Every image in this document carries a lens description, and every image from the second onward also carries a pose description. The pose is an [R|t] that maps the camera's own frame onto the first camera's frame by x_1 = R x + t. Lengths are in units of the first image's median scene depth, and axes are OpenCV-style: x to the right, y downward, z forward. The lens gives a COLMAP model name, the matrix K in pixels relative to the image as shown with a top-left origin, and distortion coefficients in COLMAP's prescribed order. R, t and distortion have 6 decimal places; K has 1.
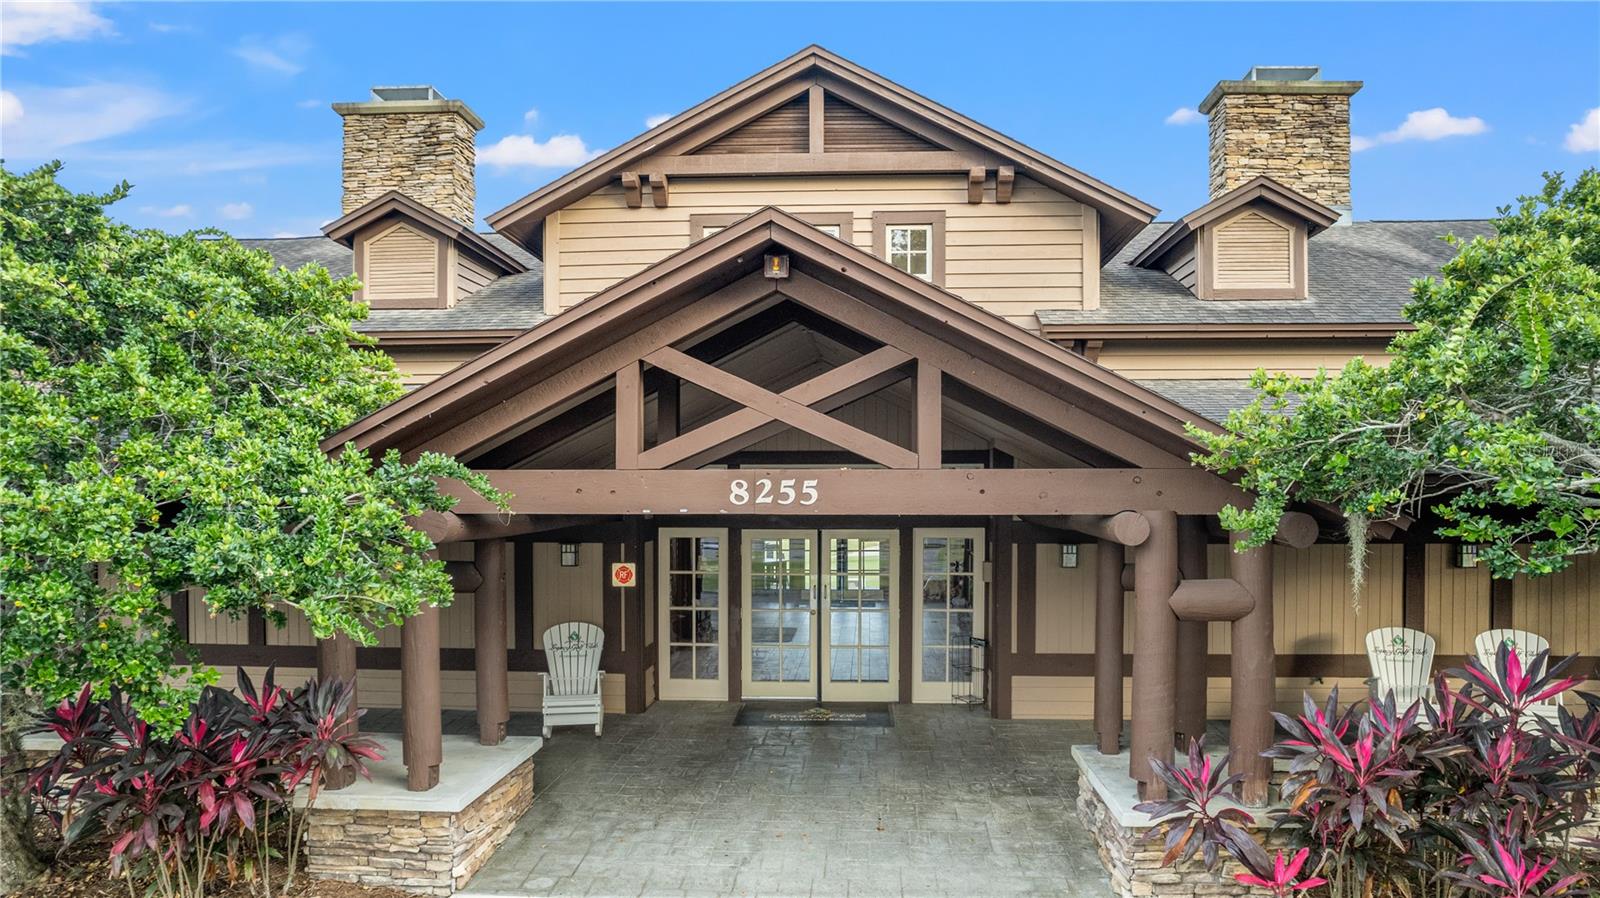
lens RADIAL K [[1073.3, 0, 800.0], [0, 1073.3, 449.0], [0, 0, 1]] dist [0.001220, 0.001044]
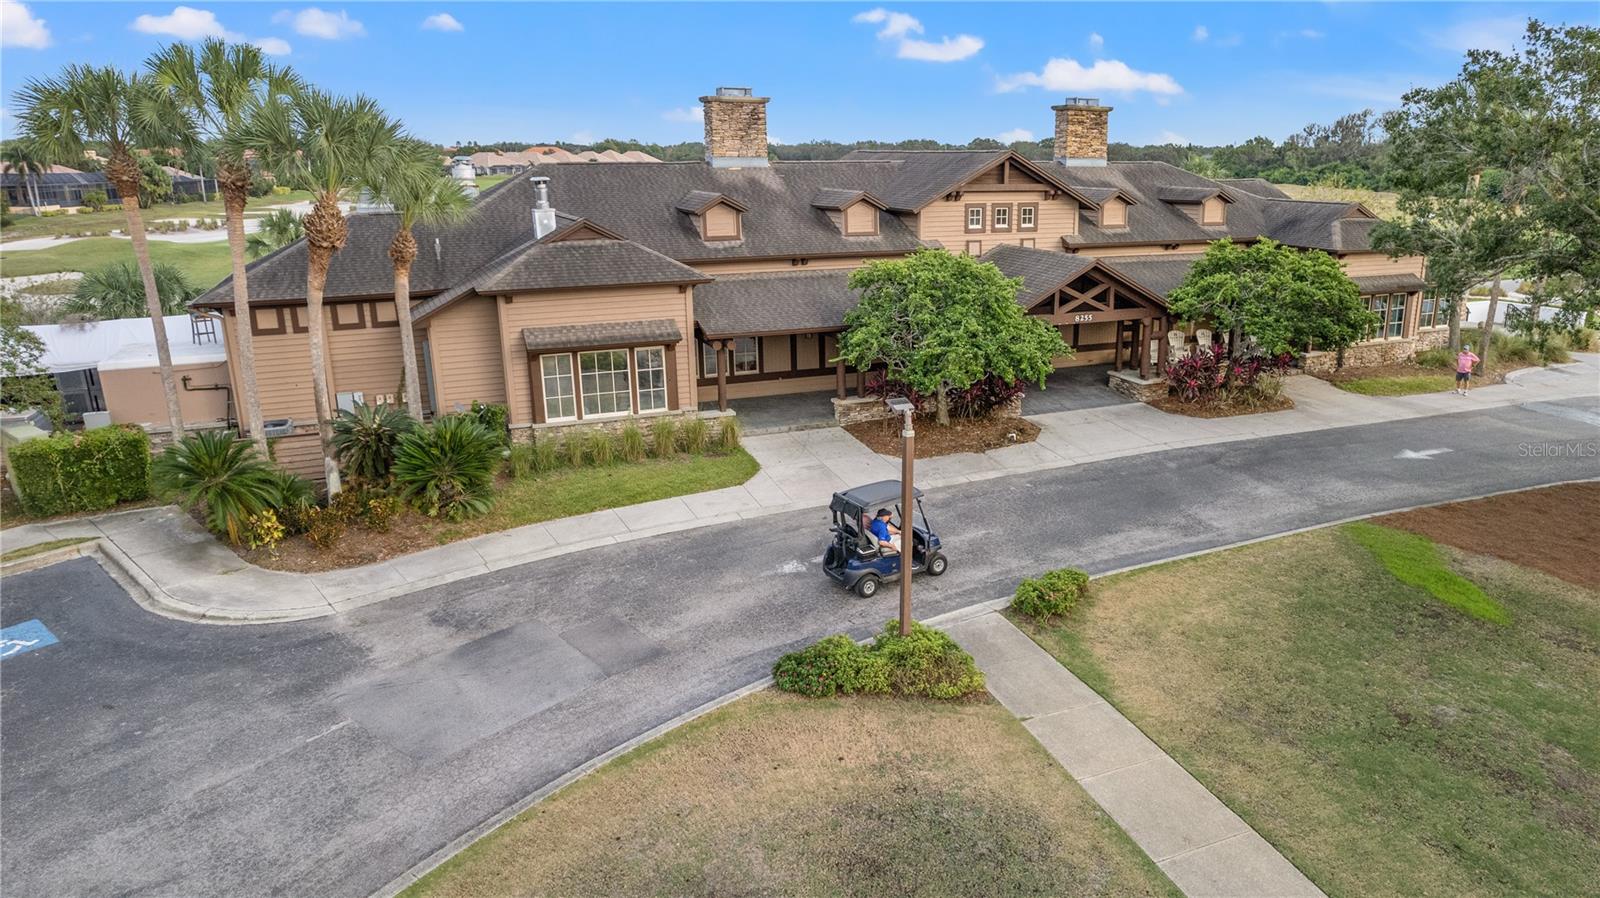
lens RADIAL K [[1073.3, 0, 800.0], [0, 1073.3, 449.0], [0, 0, 1]] dist [0.001220, 0.001044]
pose [[0.893983, -0.128178, 0.429377, -1.895416], [-0.017002, 0.947823, 0.318345, -0.522556], [-0.447778, -0.291895, 0.845158, -1.502293]]
